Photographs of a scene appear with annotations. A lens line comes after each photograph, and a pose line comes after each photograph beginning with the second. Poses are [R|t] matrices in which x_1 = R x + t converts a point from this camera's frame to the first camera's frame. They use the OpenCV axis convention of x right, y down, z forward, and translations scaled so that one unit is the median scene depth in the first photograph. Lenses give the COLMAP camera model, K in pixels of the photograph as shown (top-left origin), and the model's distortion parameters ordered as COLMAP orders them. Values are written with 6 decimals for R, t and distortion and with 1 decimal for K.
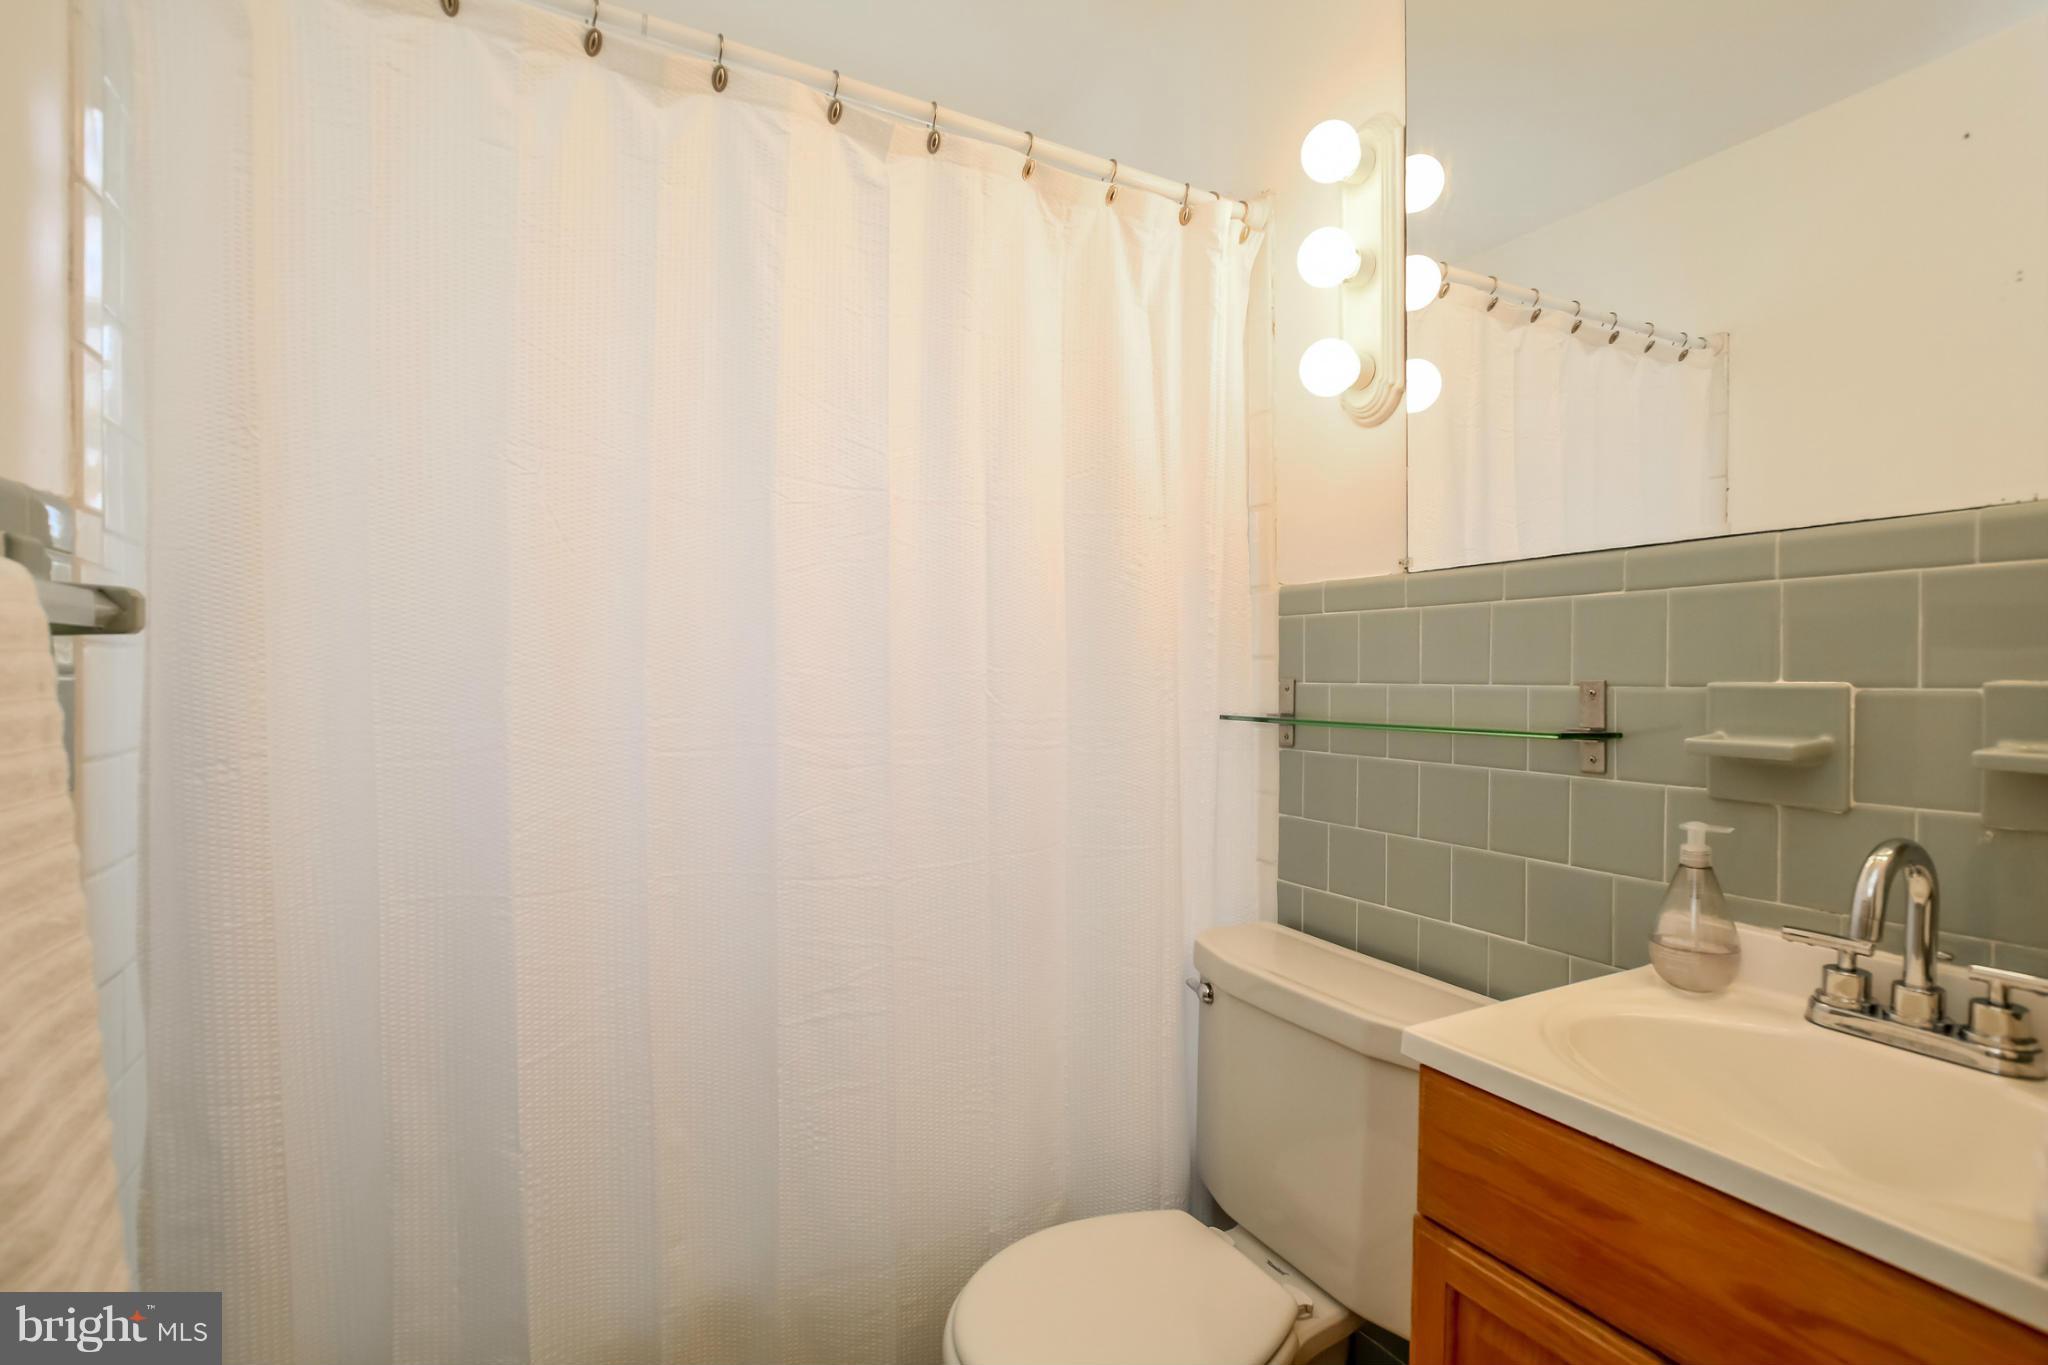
lens RADIAL K [[941.2, 0, 1023.6], [0, 941.2, 686.3], [0, 0, 1]] dist [-0.015022, -0.000212]
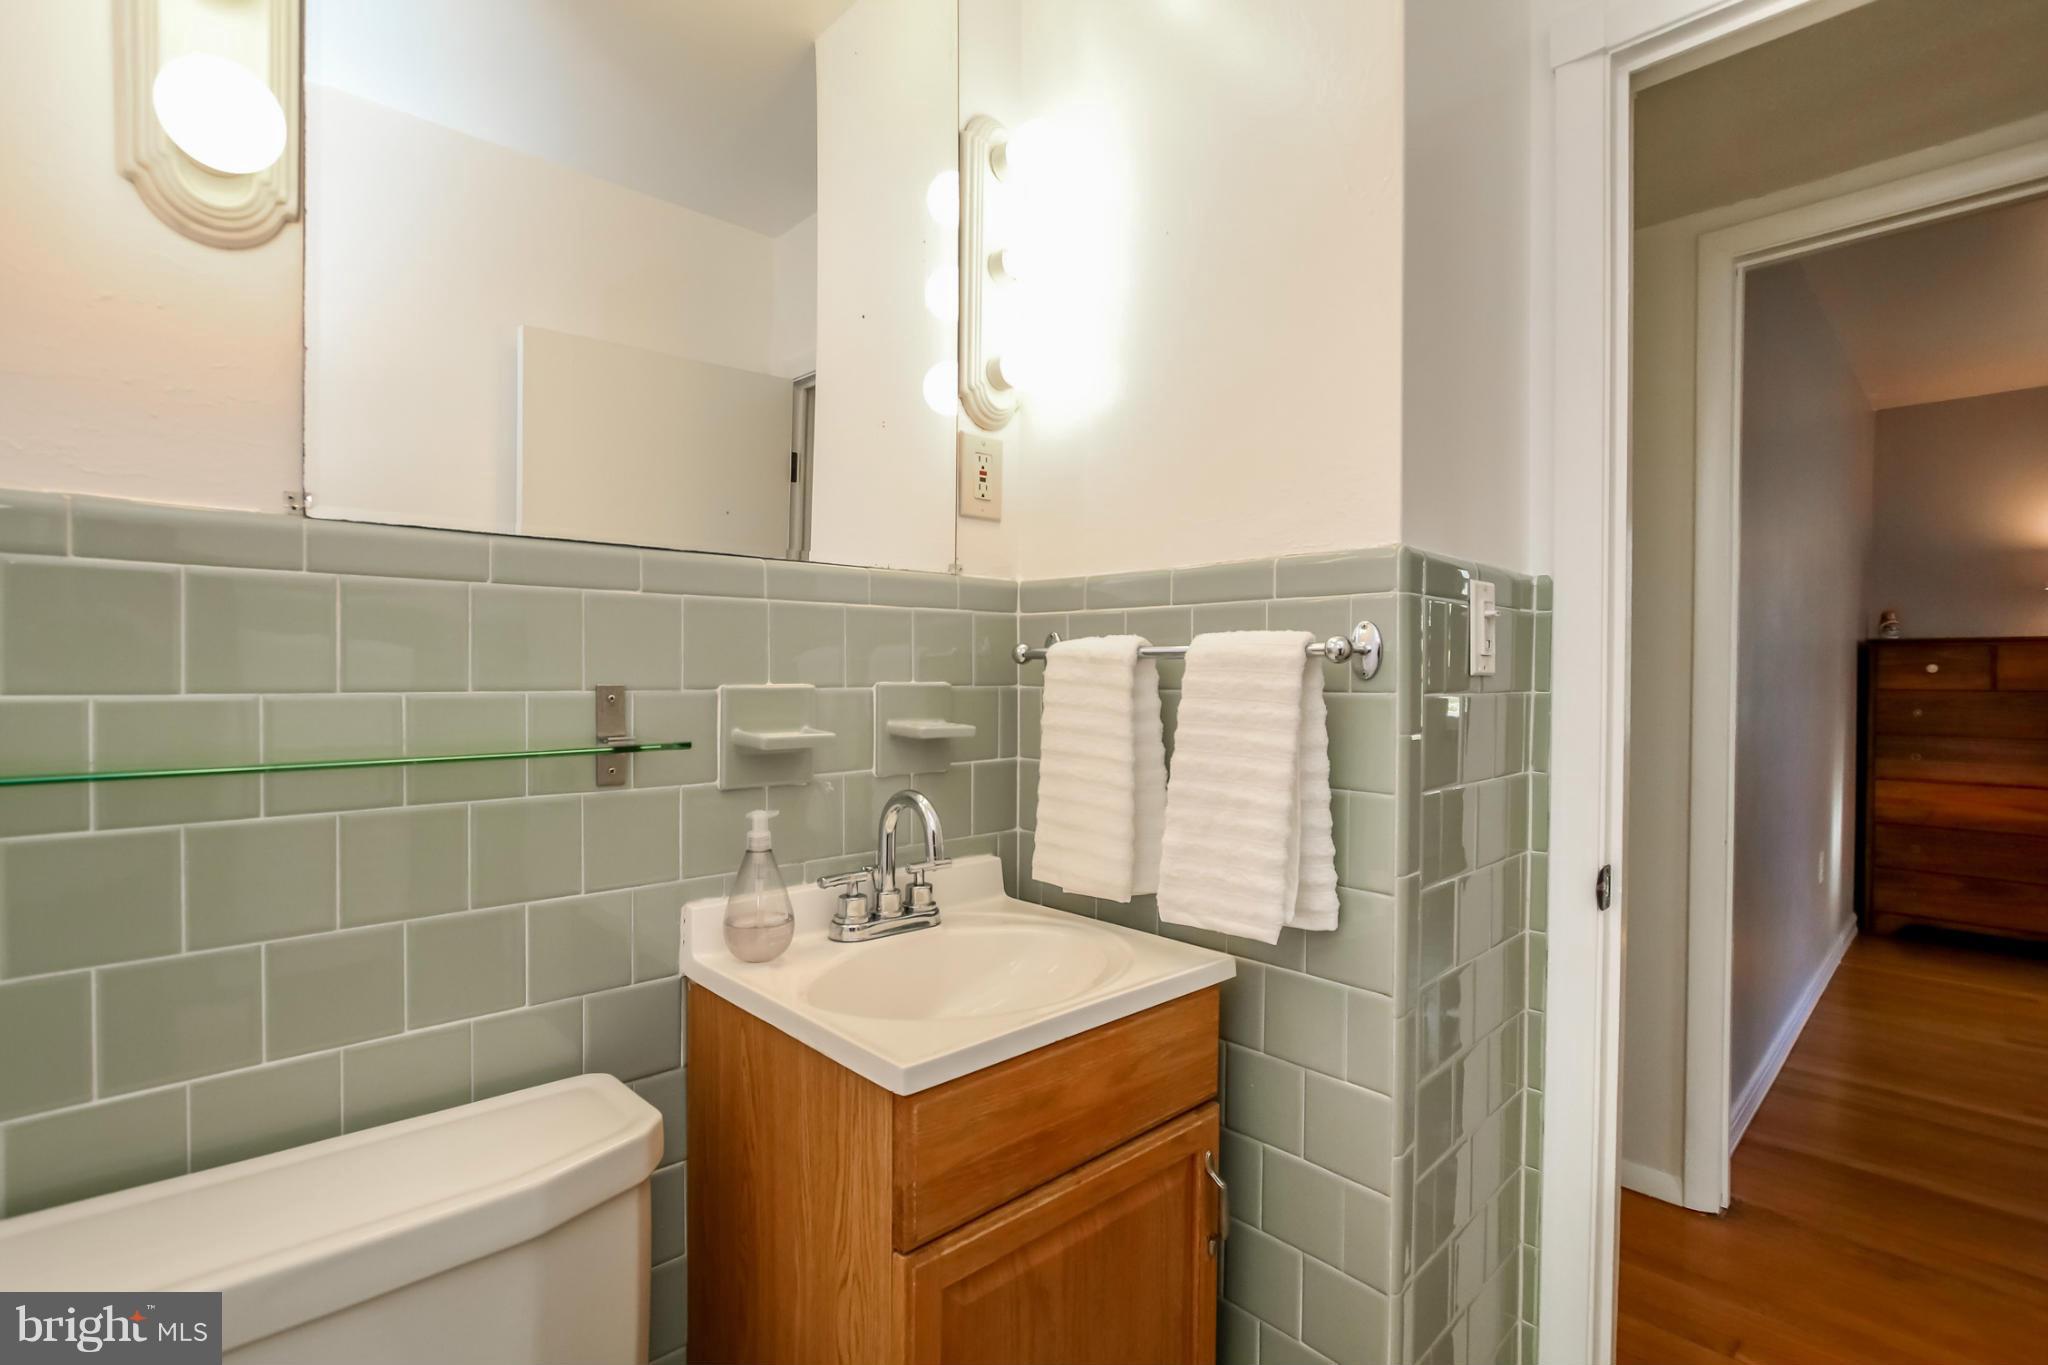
lens RADIAL K [[941.2, 0, 1023.6], [0, 941.2, 686.3], [0, 0, 1]] dist [-0.015022, -0.000212]
pose [[-0.243872, -0.013681, 0.969711, -0.444992], [0.008482, 0.999832, 0.016239, -0.018751], [-0.969770, 0.012185, -0.243715, 0.963845]]
